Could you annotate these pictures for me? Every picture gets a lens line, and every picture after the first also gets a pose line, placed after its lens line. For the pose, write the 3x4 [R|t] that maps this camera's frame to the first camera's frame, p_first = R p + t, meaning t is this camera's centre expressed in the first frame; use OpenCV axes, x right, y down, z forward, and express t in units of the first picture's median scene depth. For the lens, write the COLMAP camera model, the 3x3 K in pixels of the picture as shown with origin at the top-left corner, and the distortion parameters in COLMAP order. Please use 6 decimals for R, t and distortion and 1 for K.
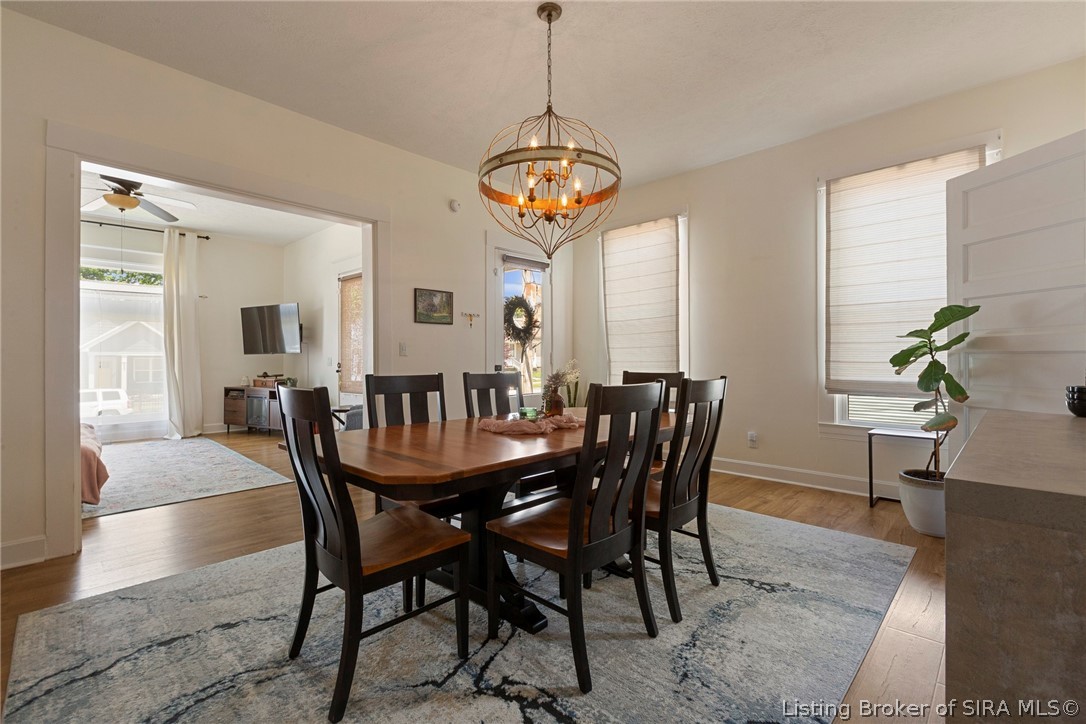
lens RADIAL K [[480.5, 0, 540.9], [0, 480.5, 369.9], [0, 0, 1]] dist [0.001669, 0.000327]
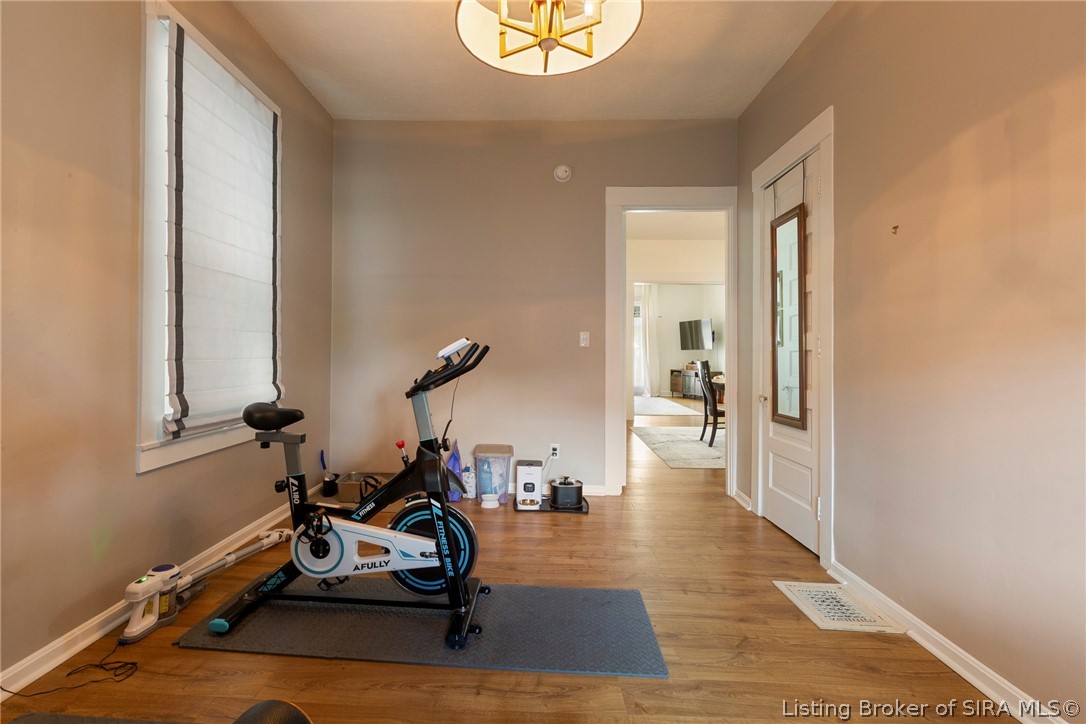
lens RADIAL K [[480.5, 0, 544.9], [0, 480.5, 353.7], [0, 0, 1]] dist [0.001669, 0.000327]
pose [[0.685033, -0.002945, -0.728506, 0.290009], [-0.009739, 0.999865, -0.013200, 0.006616], [0.728447, 0.016137, 0.684912, -0.515507]]
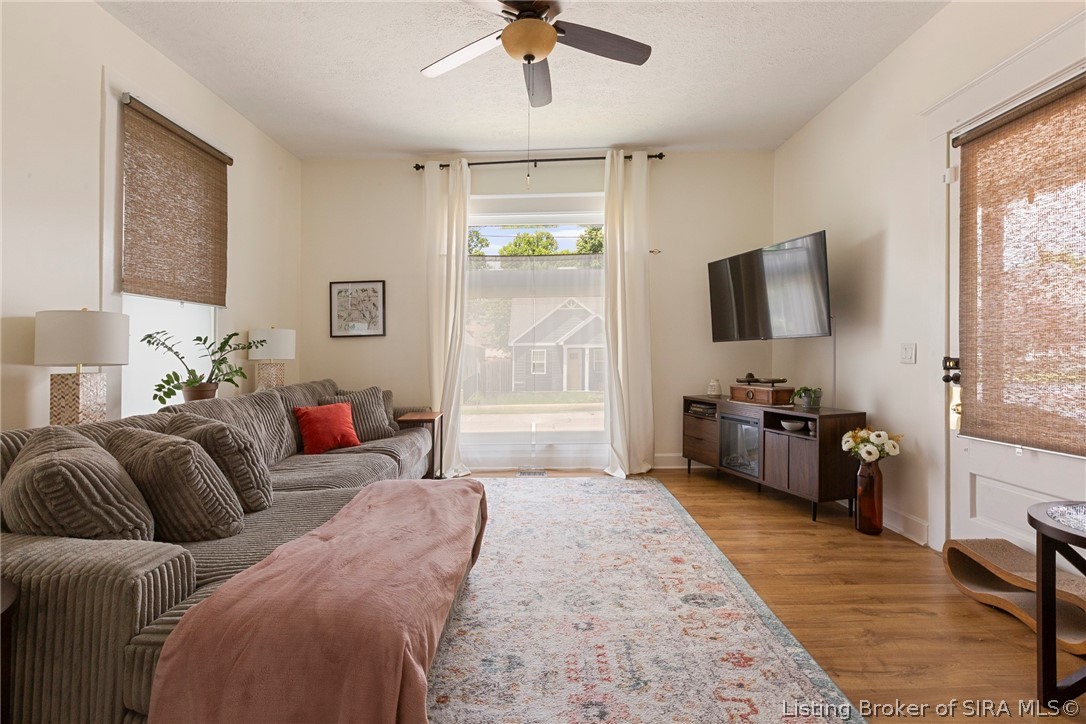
lens RADIAL K [[480.5, 0, 558.1], [0, 480.5, 352.5], [0, 0, 1]] dist [0.001669, 0.000327]
pose [[0.709265, -0.006152, -0.704915, -0.355870], [-0.004145, 0.999908, -0.012898, -0.011652], [0.704929, 0.012070, 0.709175, 0.475562]]
